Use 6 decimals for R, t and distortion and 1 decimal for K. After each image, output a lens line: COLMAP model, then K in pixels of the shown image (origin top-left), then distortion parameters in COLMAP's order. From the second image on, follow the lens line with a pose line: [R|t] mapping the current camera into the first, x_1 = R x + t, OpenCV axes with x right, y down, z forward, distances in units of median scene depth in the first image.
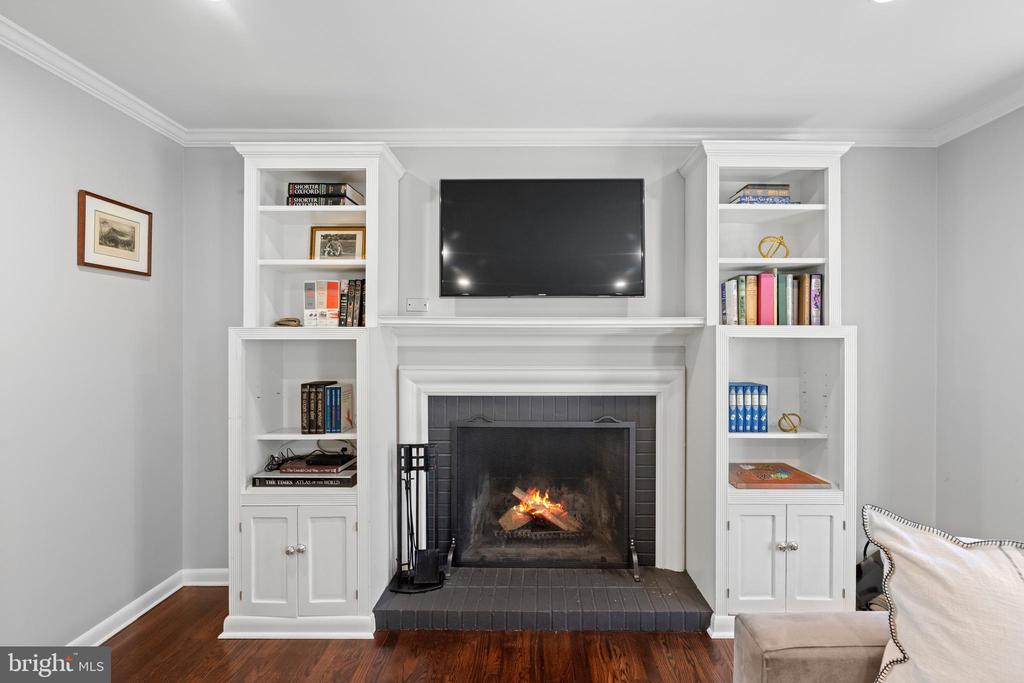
lens RADIAL K [[502.4, 0, 515.4], [0, 502.4, 344.7], [0, 0, 1]] dist [0.003585, 0.000240]
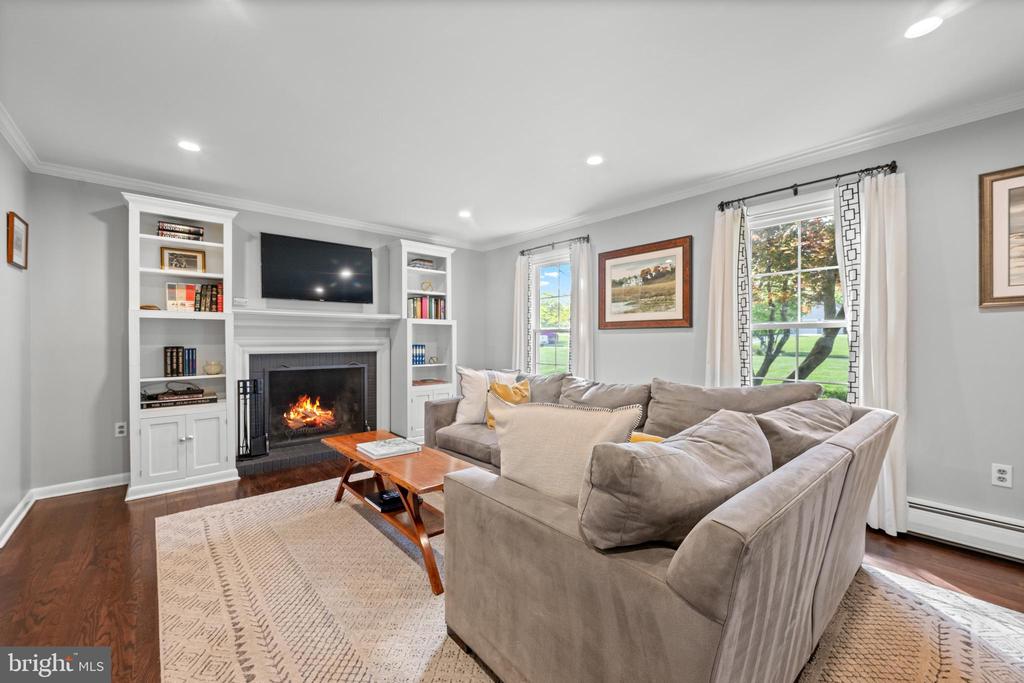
lens RADIAL K [[394.9, 0, 513.5], [0, 394.9, 338.7], [0, 0, 1]] dist [0.002544, 0.000200]
pose [[0.743426, -0.002619, 0.668813, -0.440873], [0.004795, 0.999988, -0.001414, 0.059287], [-0.668801, 0.004258, 0.743429, -0.674723]]
